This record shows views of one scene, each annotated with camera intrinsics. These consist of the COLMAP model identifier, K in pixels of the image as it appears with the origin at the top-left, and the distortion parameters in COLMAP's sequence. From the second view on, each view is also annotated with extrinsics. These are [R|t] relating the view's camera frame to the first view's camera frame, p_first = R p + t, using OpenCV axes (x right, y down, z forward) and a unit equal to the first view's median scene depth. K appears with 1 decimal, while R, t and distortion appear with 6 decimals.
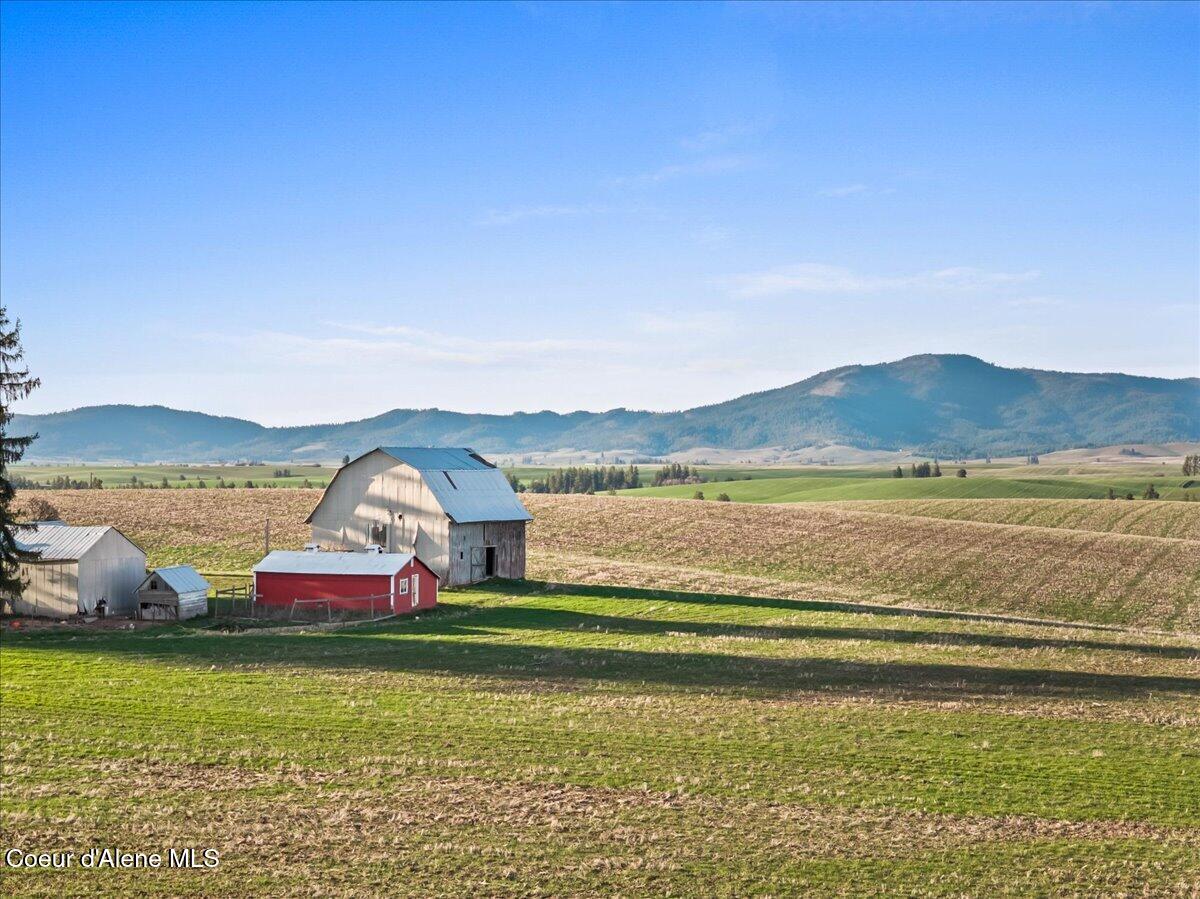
lens RADIAL K [[2362.4, 0, 600.0], [0, 2362.4, 449.5], [0, 0, 1]] dist [-0.250551, 1.353708]
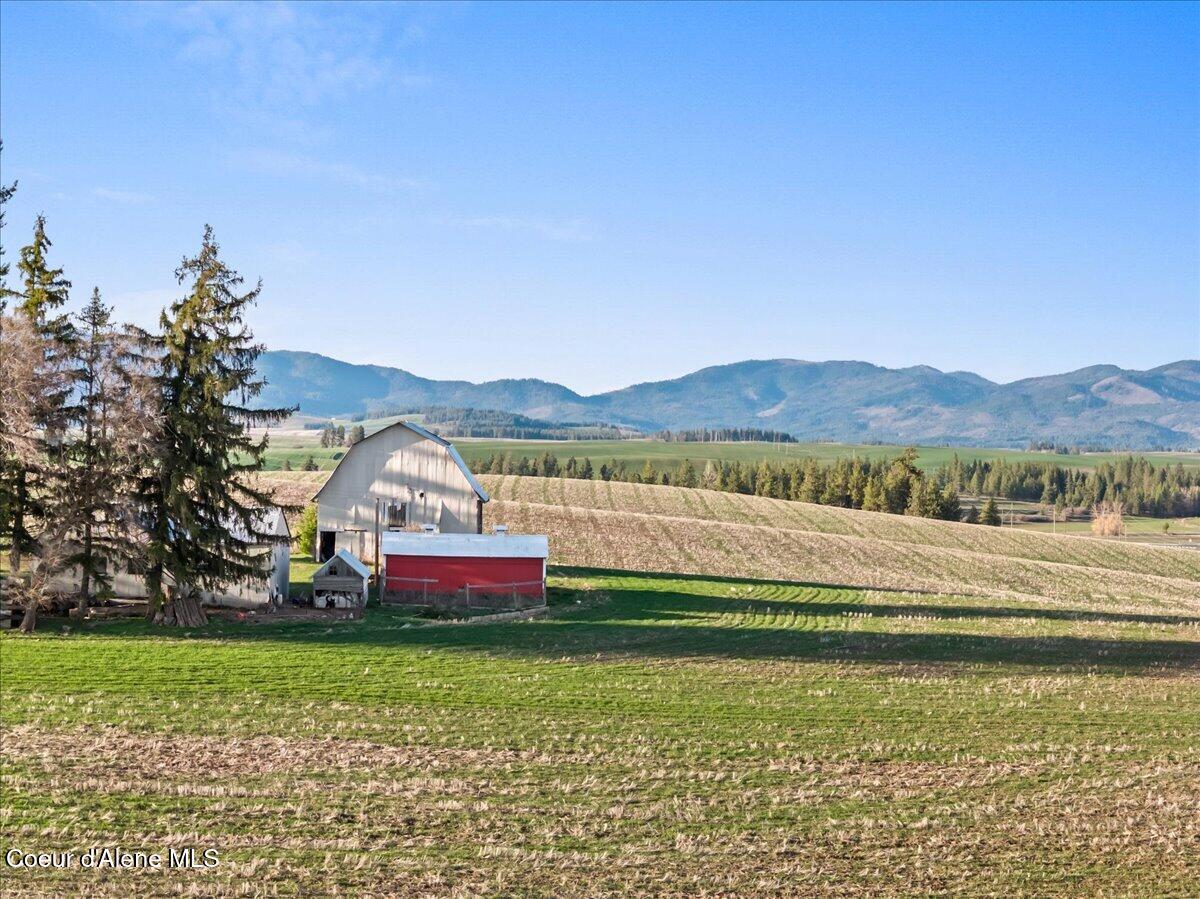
lens RADIAL K [[2362.4, 0, 600.0], [0, 2362.4, 449.5], [0, 0, 1]] dist [-0.250551, 1.353708]
pose [[0.931571, 0.012173, 0.363355, -0.363237], [-0.016710, 0.999817, 0.009348, 0.000418], [-0.363175, -0.014780, 0.931604, 0.091698]]
